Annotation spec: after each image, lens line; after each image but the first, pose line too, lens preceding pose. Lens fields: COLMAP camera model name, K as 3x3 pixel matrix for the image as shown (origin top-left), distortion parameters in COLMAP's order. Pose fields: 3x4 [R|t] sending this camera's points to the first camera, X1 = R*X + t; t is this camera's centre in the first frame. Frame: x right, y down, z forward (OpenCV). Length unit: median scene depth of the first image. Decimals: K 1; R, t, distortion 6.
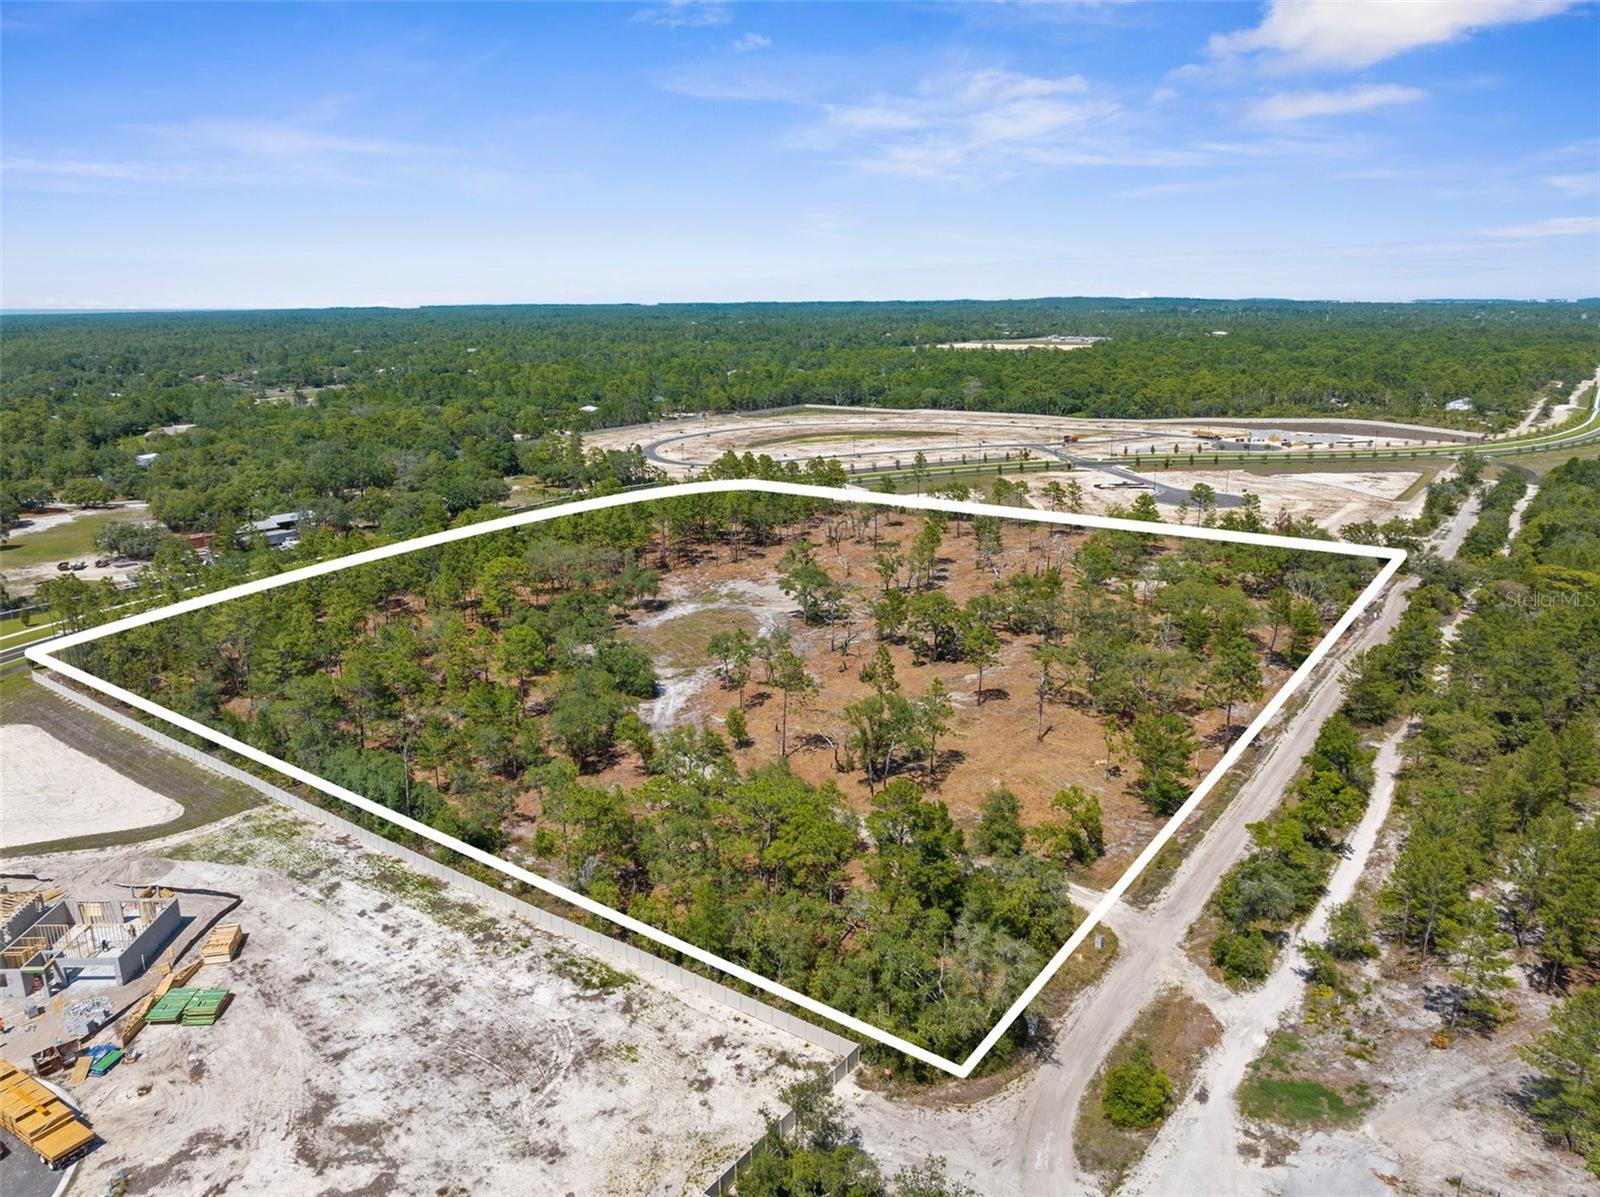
lens RADIAL K [[1133.9, 0, 803.5], [0, 1133.9, 594.1], [0, 0, 1]] dist [-0.061508, 0.030982]
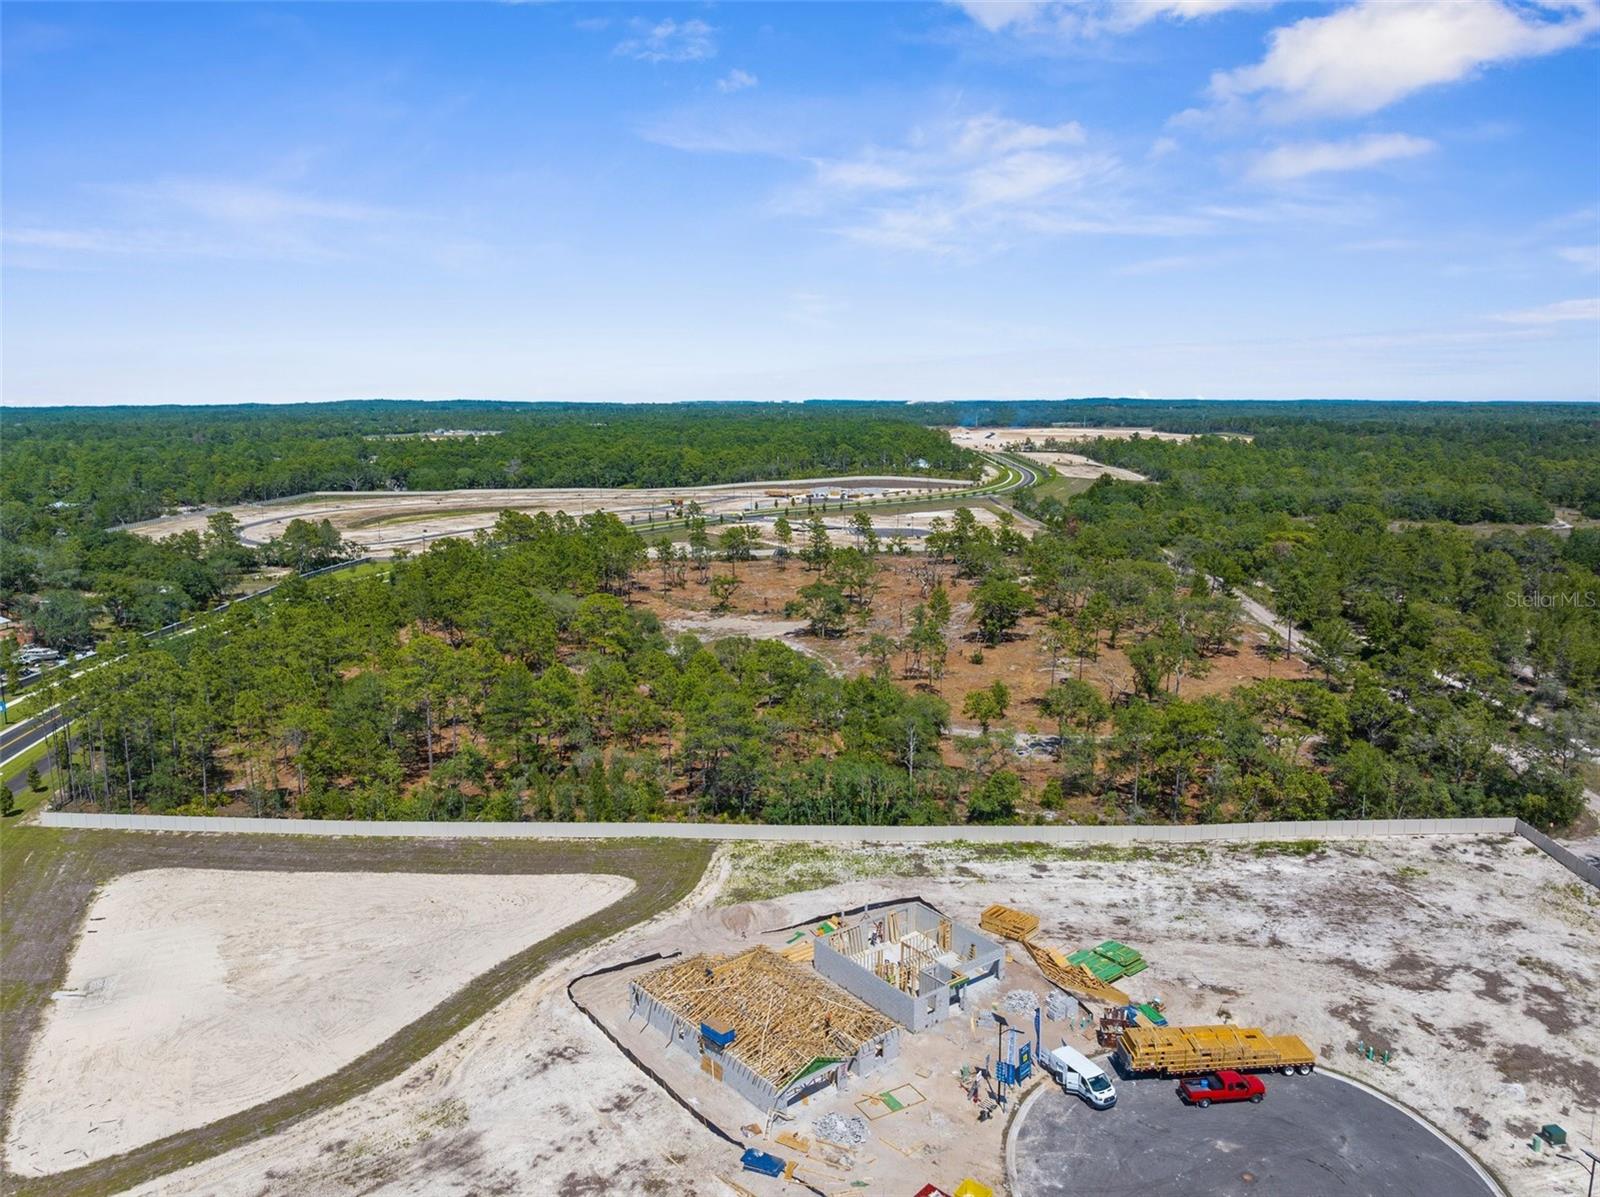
lens RADIAL K [[1139.6, 0, 808.3], [0, 1139.6, 579.1], [0, 0, 1]] dist [-0.081670, 0.052743]
pose [[0.818069, -0.082581, 0.569160, -1.103724], [0.140644, 0.988315, -0.058754, 0.057390], [-0.557658, 0.128114, 0.820125, 0.265899]]
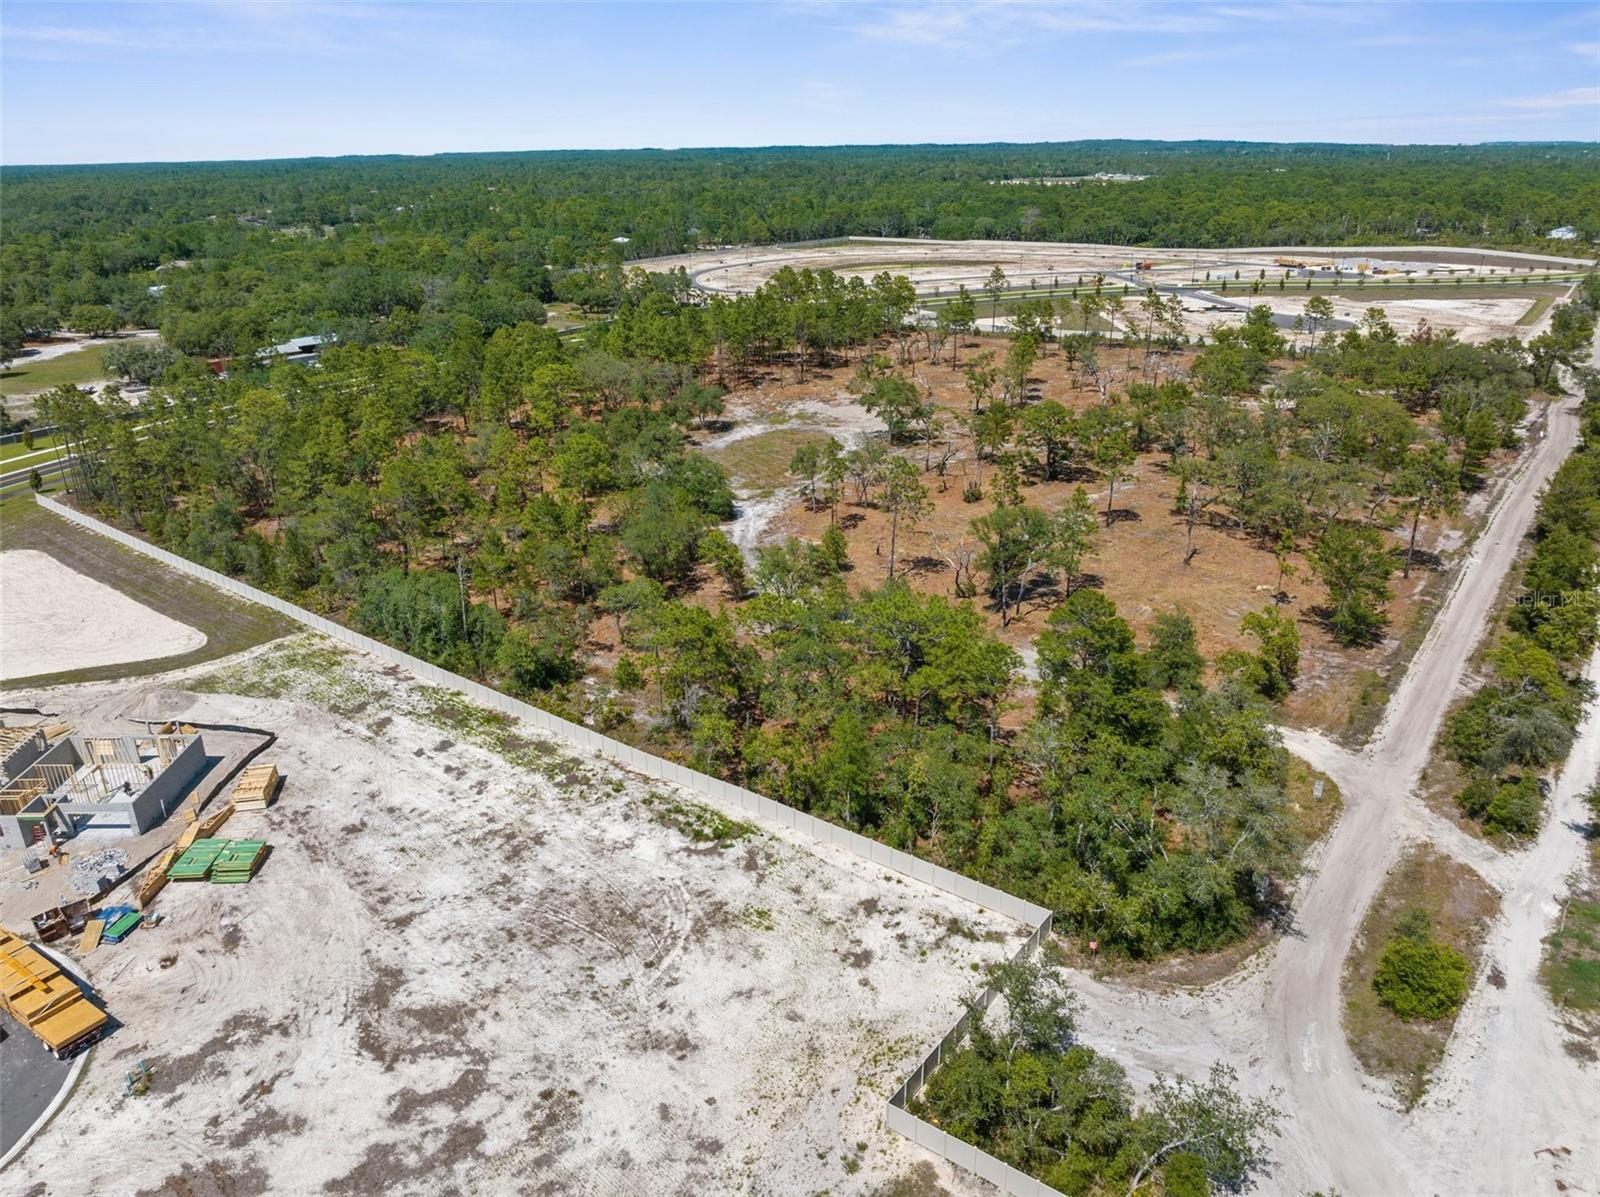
lens RADIAL K [[1133.9, 0, 803.5], [0, 1133.9, 594.1], [0, 0, 1]] dist [-0.061508, 0.030982]
pose [[0.999755, 0.003332, -0.021864, -0.087446], [-0.000582, 0.992208, 0.124590, 0.061429], [0.022109, -0.124547, 0.991967, 0.182511]]
